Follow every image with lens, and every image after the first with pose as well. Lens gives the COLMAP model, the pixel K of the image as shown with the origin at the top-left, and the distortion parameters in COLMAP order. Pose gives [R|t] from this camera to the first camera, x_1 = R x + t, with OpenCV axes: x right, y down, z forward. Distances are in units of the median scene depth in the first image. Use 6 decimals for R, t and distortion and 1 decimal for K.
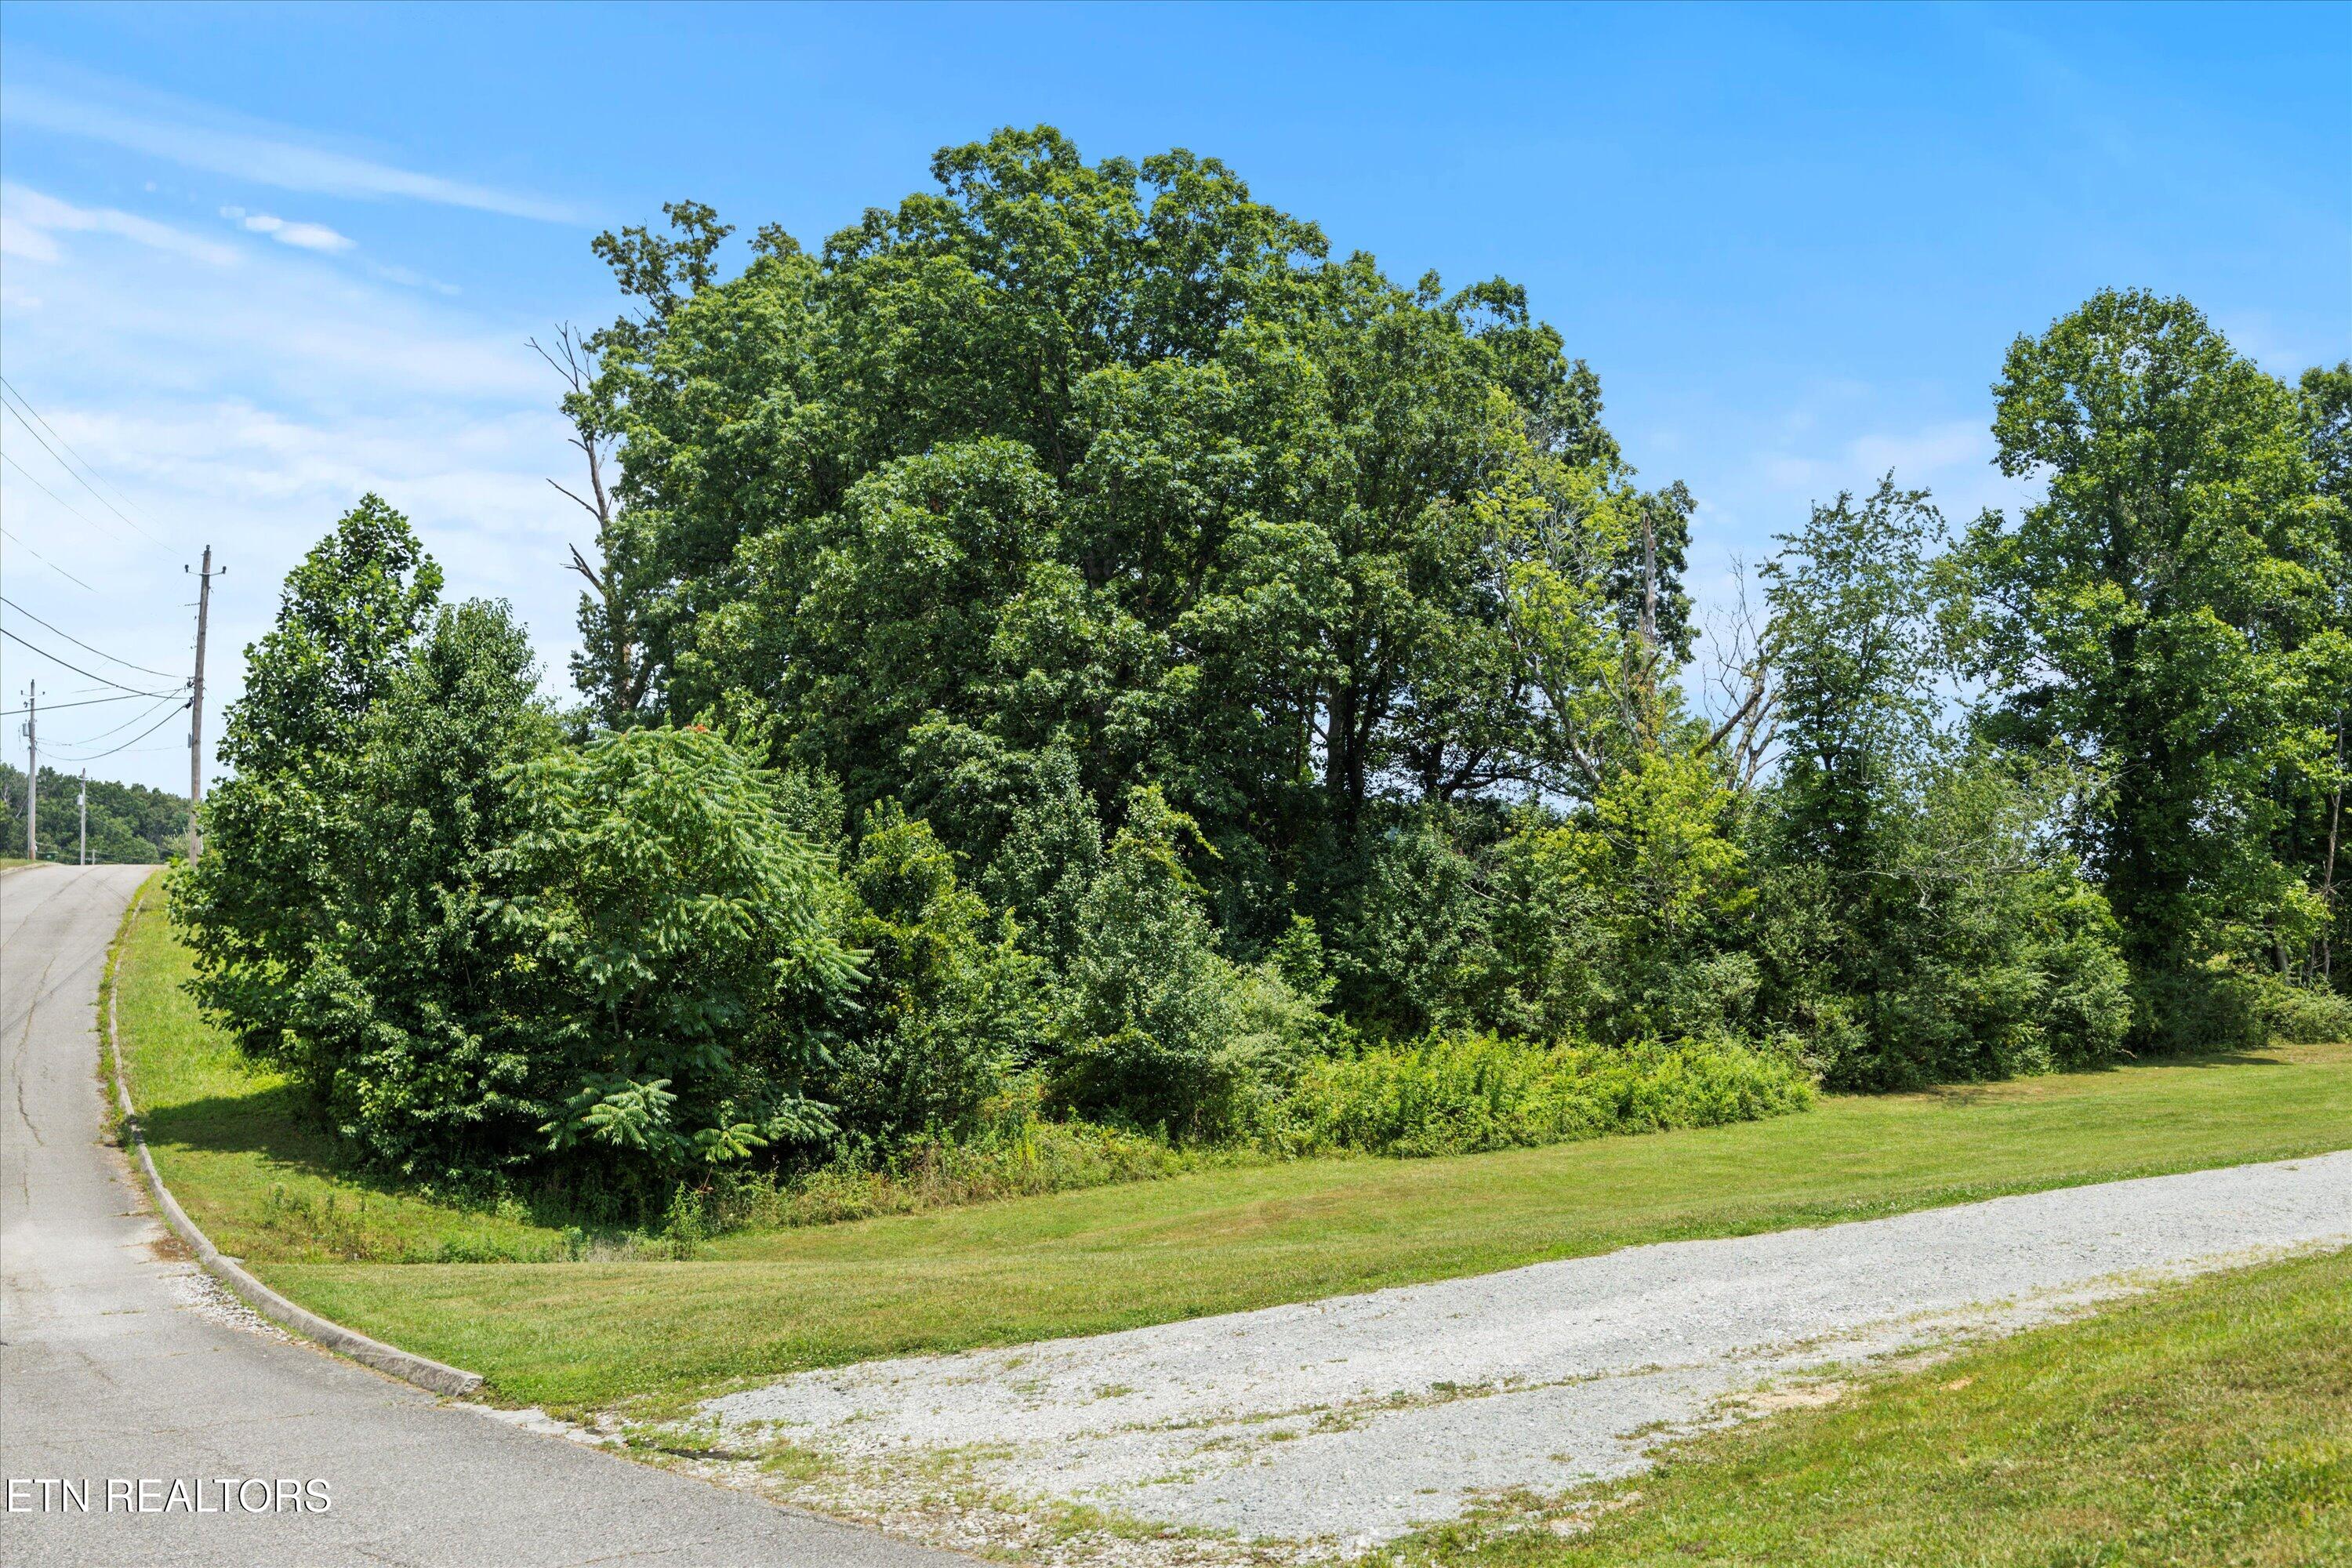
lens RADIAL K [[2134.0, 0, 1176.0], [0, 2134.0, 784.0], [0, 0, 1]] dist [0.004201, 0.004093]
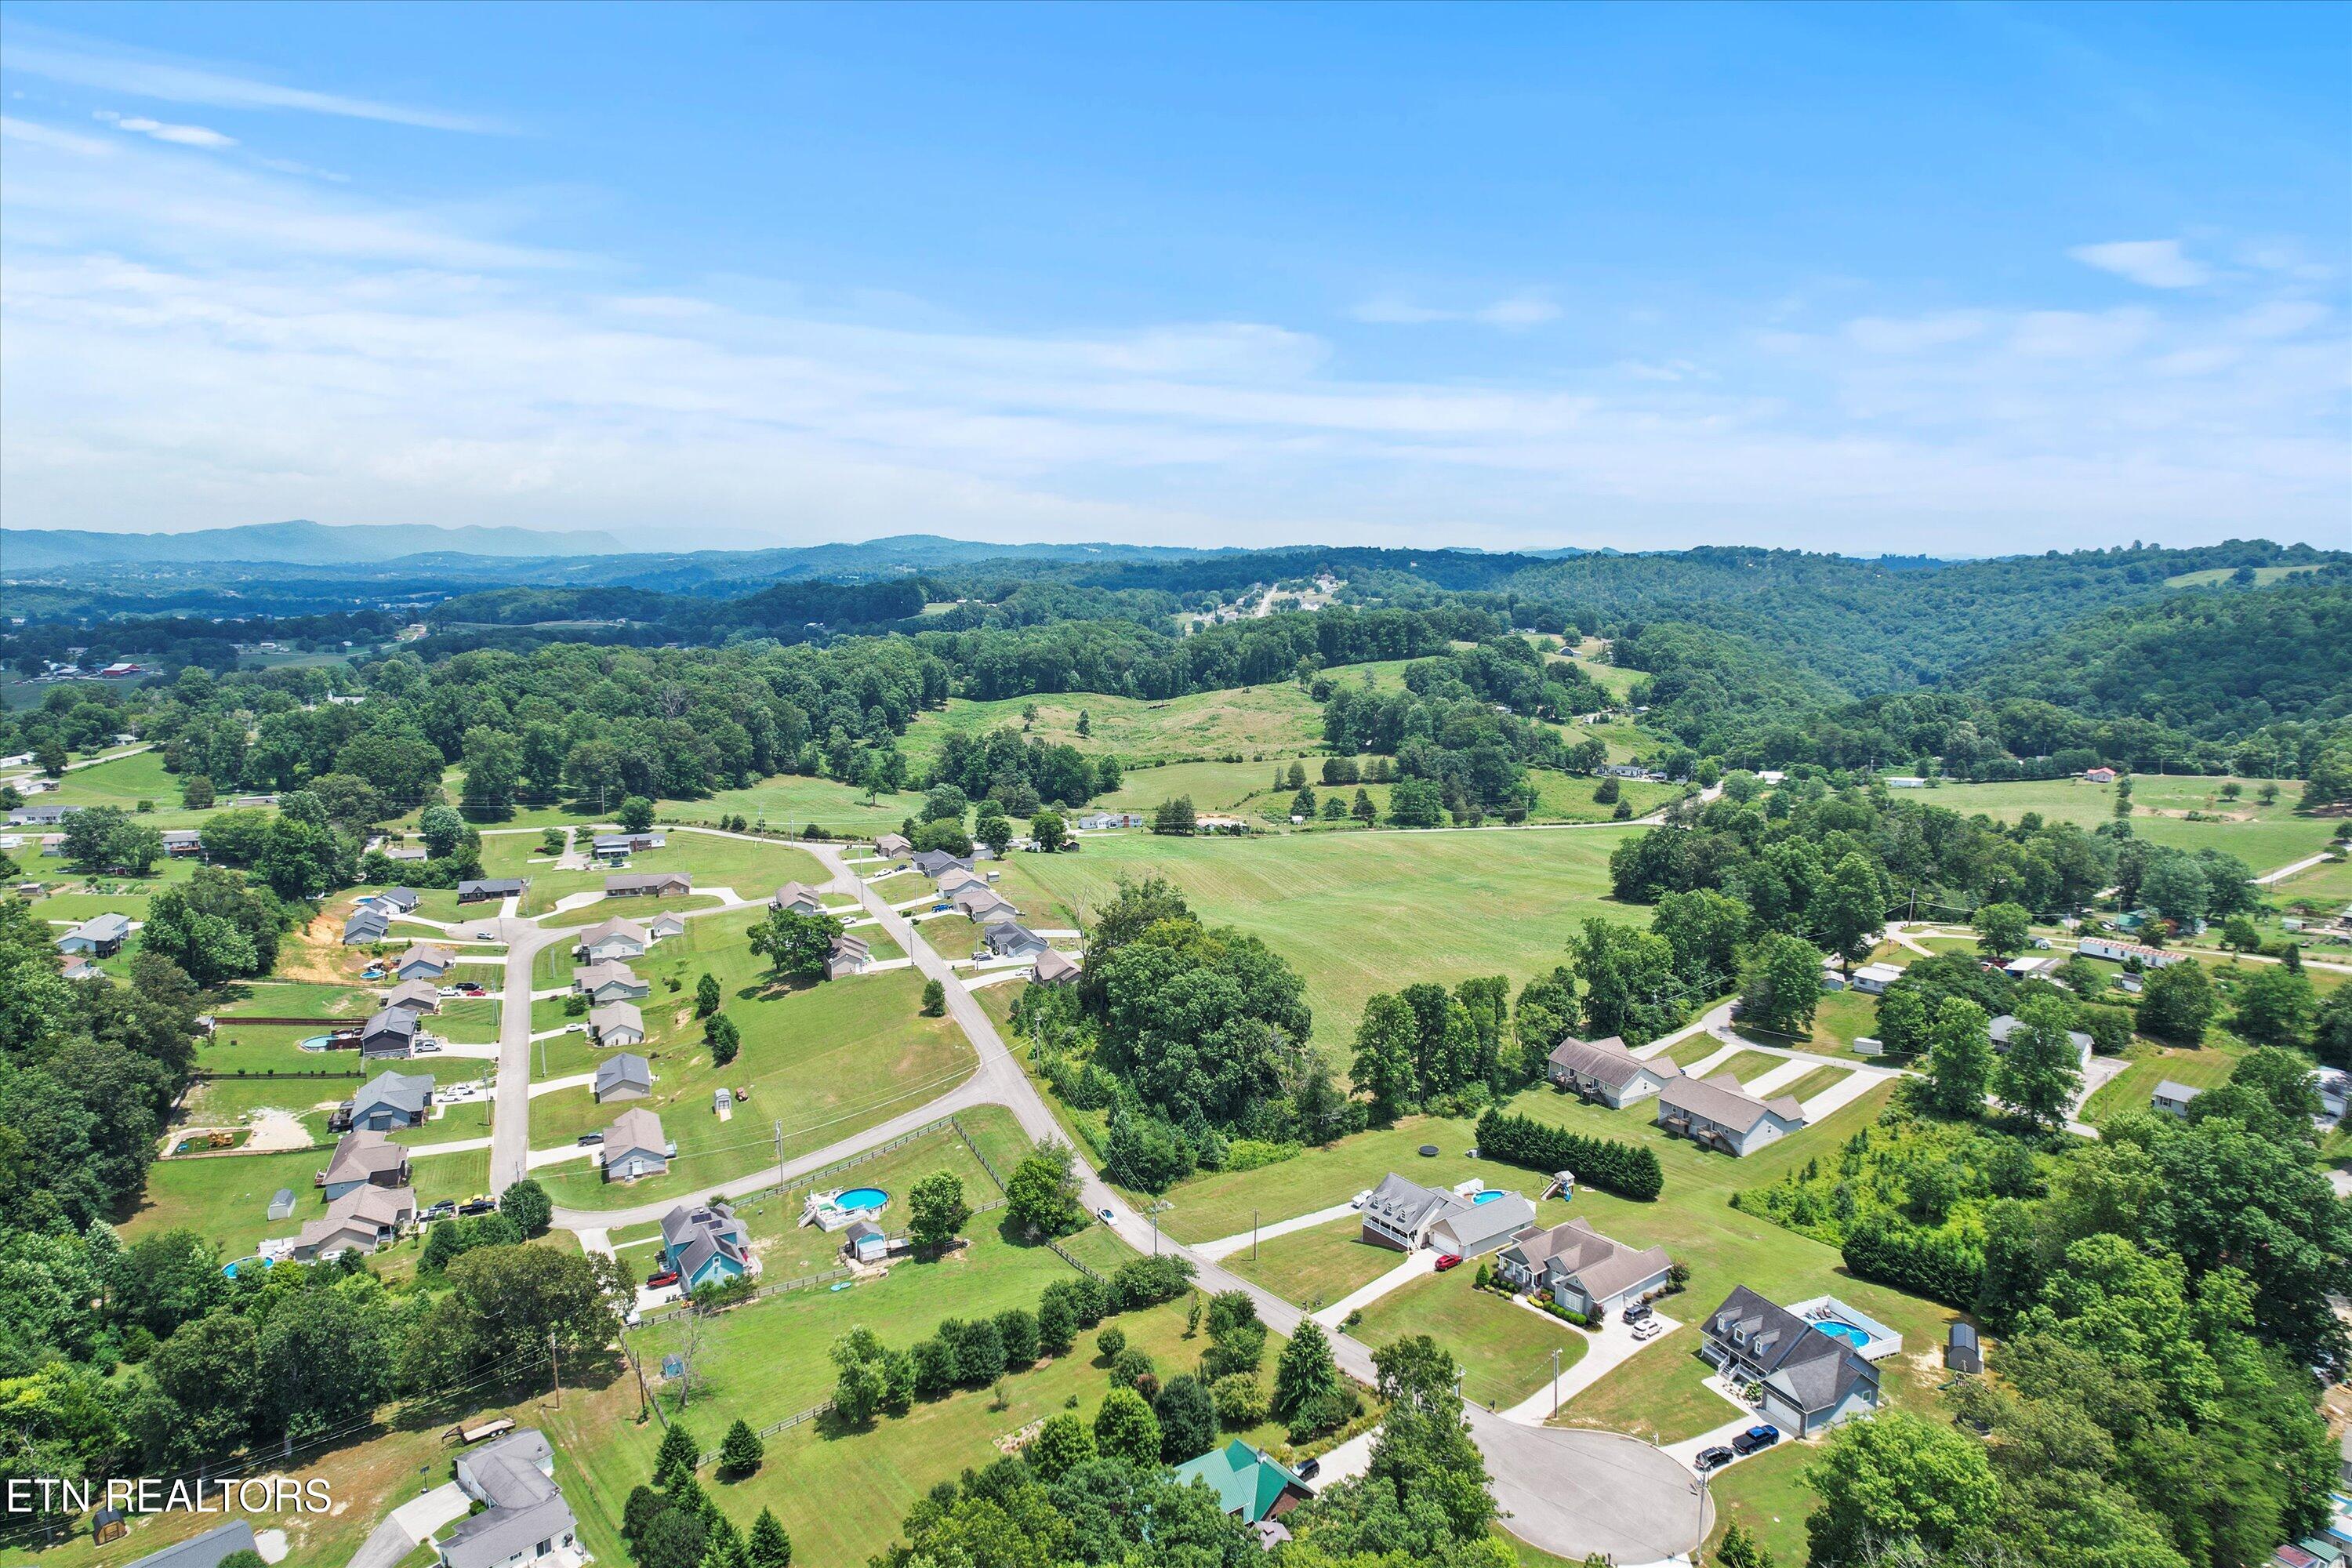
lens RADIAL K [[1502.4, 0, 1176.0], [0, 1502.4, 784.0], [0, 0, 1]] dist [-0.064002, 0.050679]
pose [[0.999338, 0.013393, -0.033823, 0.022410], [-0.004490, 0.968063, 0.250668, -1.905759], [0.036100, -0.250350, 0.967482, -2.955693]]
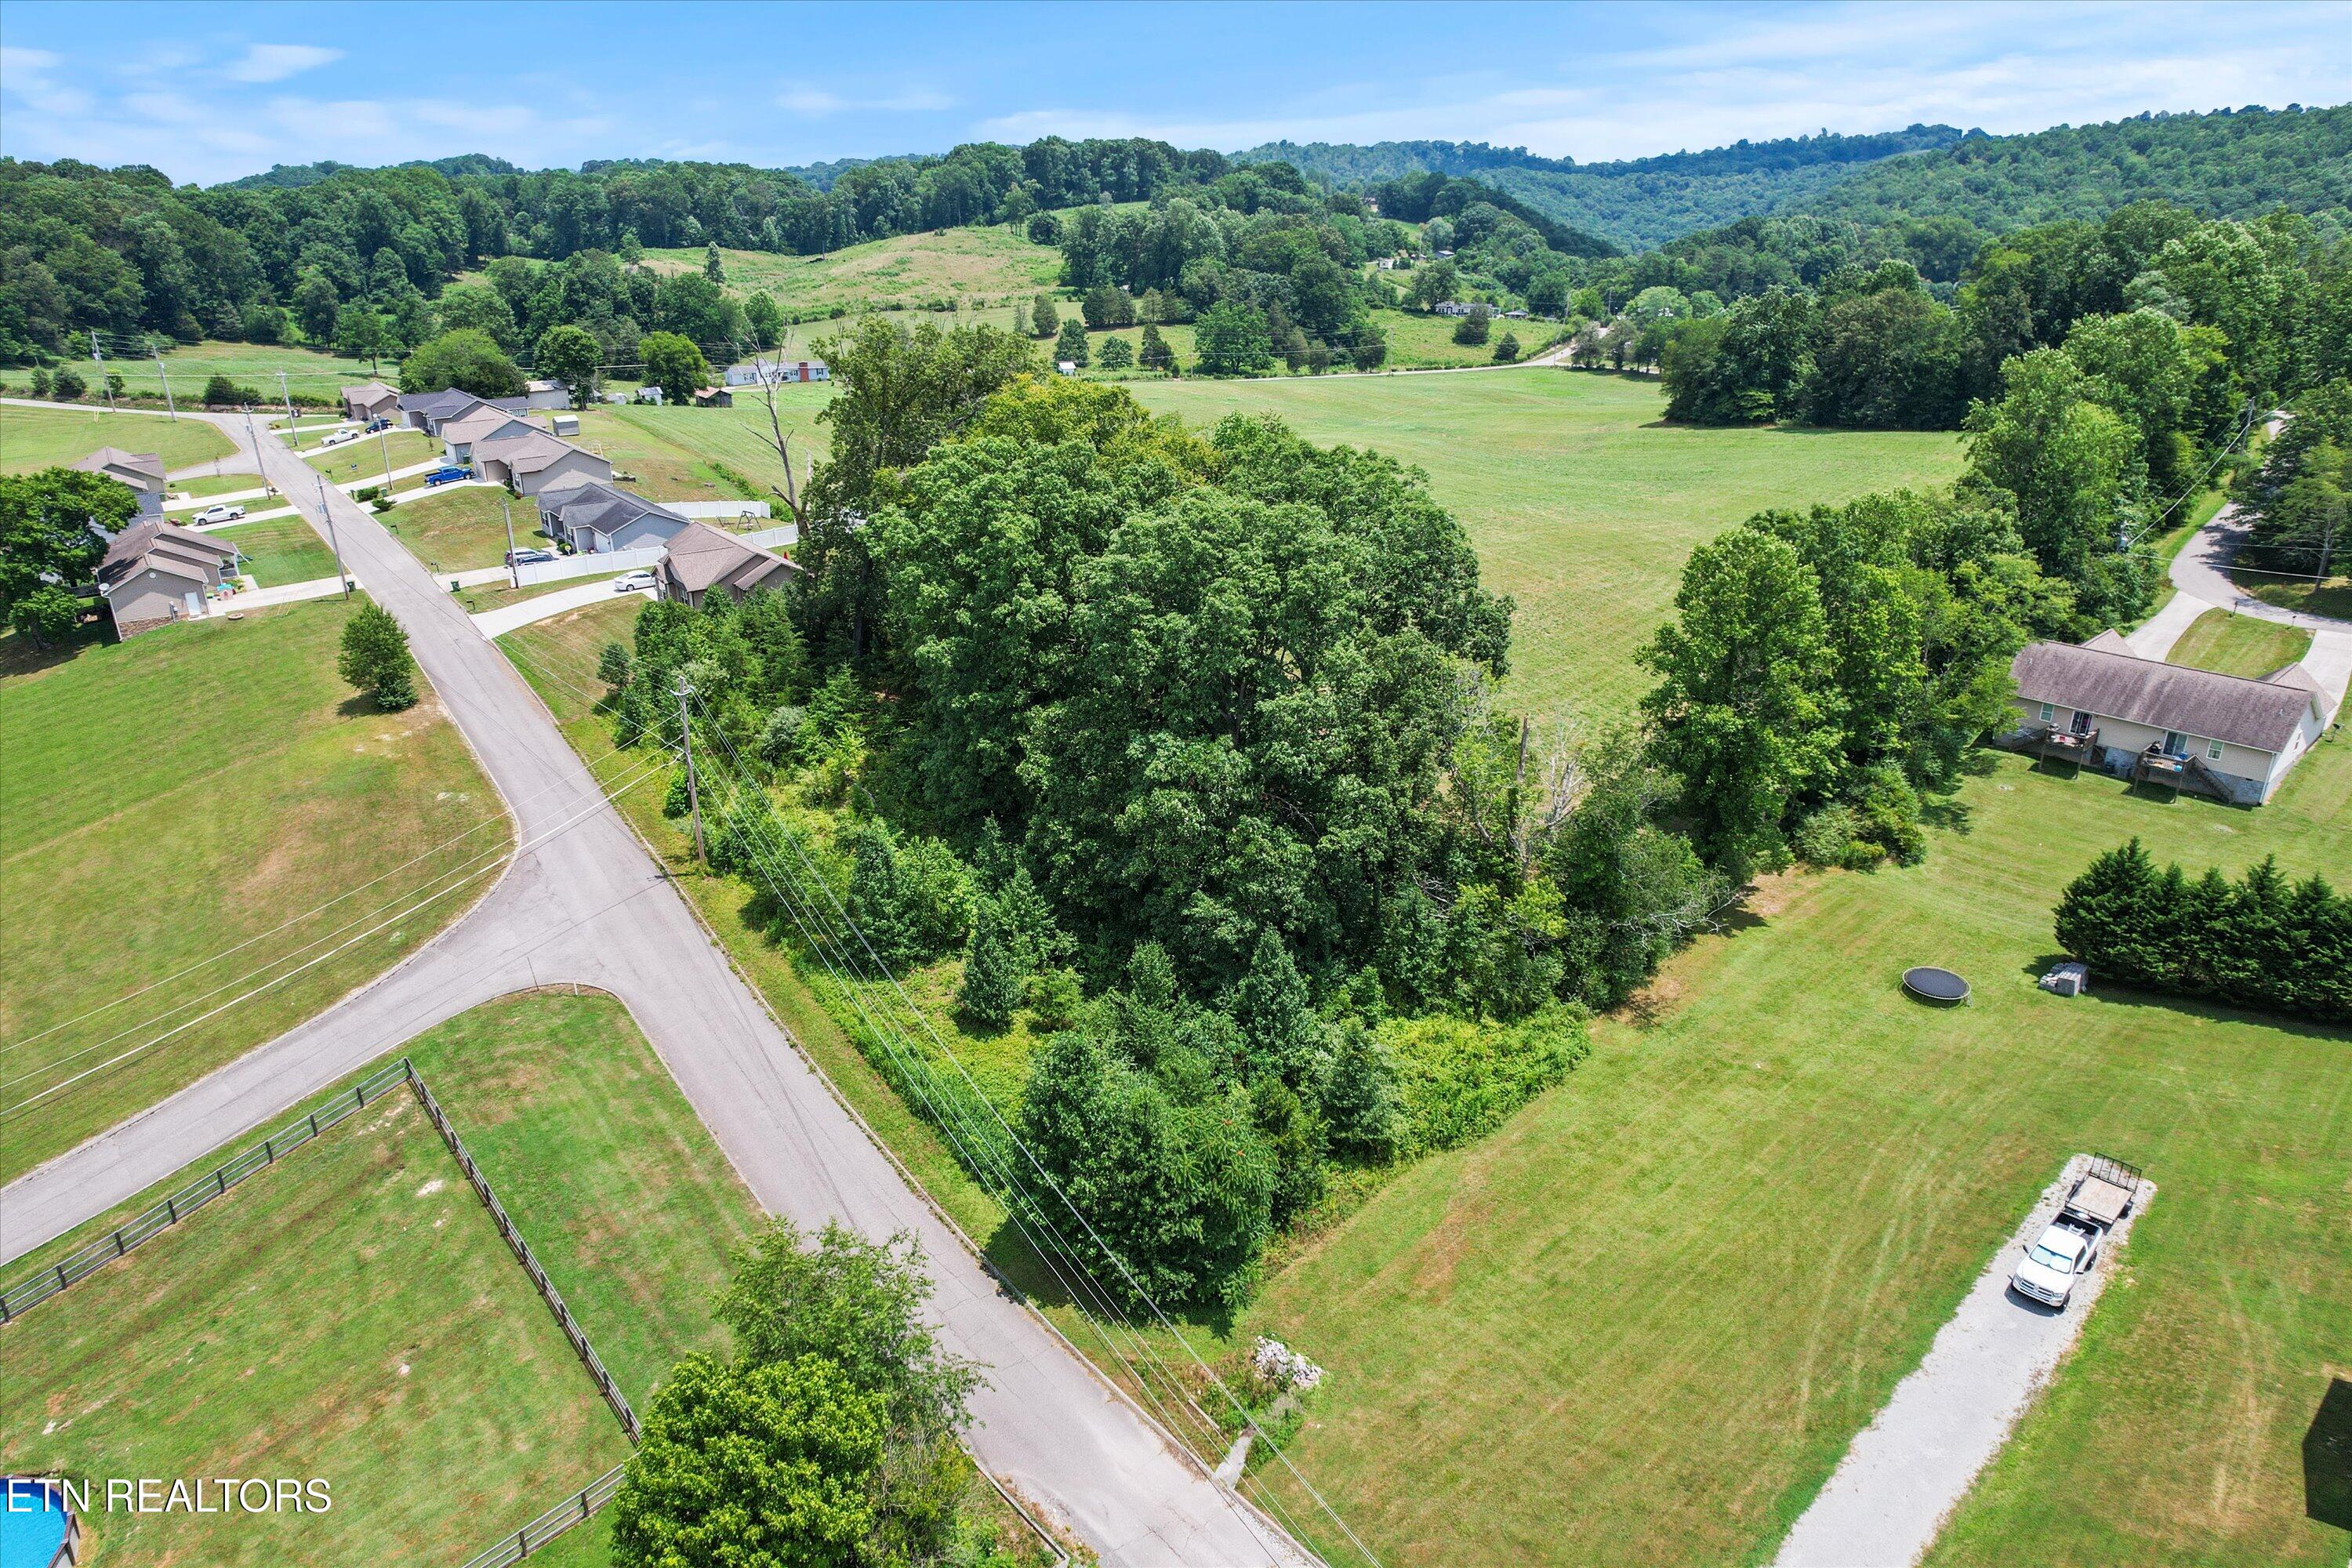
lens RADIAL K [[1502.4, 0, 1176.0], [0, 1502.4, 784.0], [0, 0, 1]] dist [-0.064002, 0.050679]
pose [[0.980276, -0.071703, 0.184168, -0.341601], [-0.021396, 0.887884, 0.459570, -0.678054], [-0.196472, -0.454446, 0.868837, -0.156129]]
